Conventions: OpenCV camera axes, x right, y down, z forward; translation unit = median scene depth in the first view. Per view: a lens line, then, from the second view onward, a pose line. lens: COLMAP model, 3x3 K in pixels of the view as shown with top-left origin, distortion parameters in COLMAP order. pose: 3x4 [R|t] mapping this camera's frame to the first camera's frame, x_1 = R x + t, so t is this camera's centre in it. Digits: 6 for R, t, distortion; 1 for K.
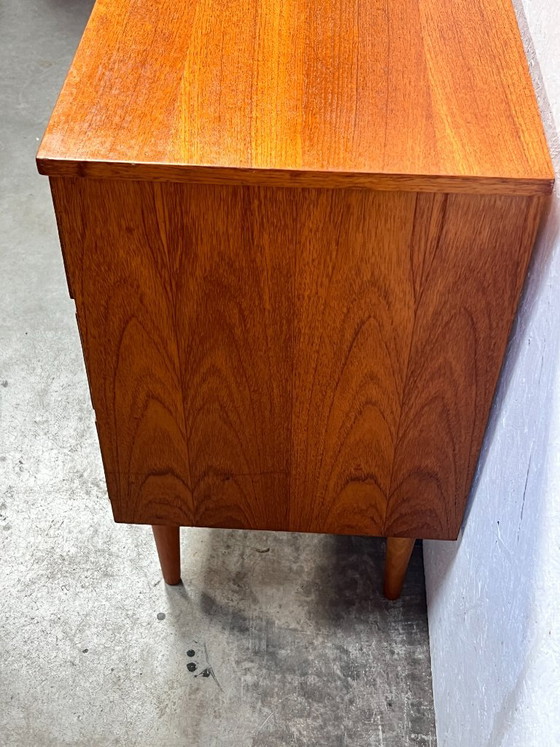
lens RADIAL K [[988.9, 0, 272.7], [0, 988.9, 371.4], [0, 0, 1]] dist [0.039048, 0.000000]
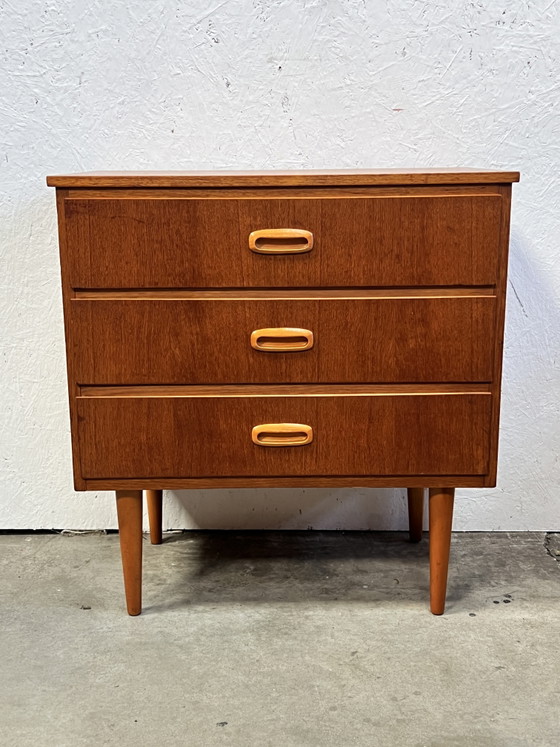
lens RADIAL K [[946.2, 0, 281.8], [0, 946.2, 372.8], [0, 0, 1]] dist [0.034900, 0.000000]
pose [[-0.059294, -0.242311, 0.968385, -1.246713], [0.716986, 0.664638, 0.210208, -0.405769], [-0.694561, 0.706783, 0.134325, 0.812846]]
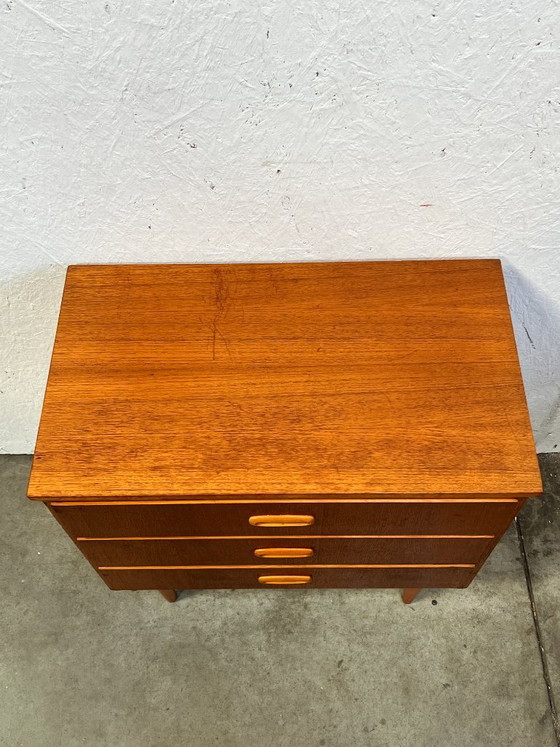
lens RADIAL K [[782.6, 0, 281.4], [0, 782.6, 372.6], [0, 0, 1]] dist [0.017345, 0.000000]
pose [[-0.056122, -0.865411, 0.497909, -0.429084], [0.726368, 0.306761, 0.615051, -0.880101], [-0.685011, 0.396183, 0.611391, 0.237400]]
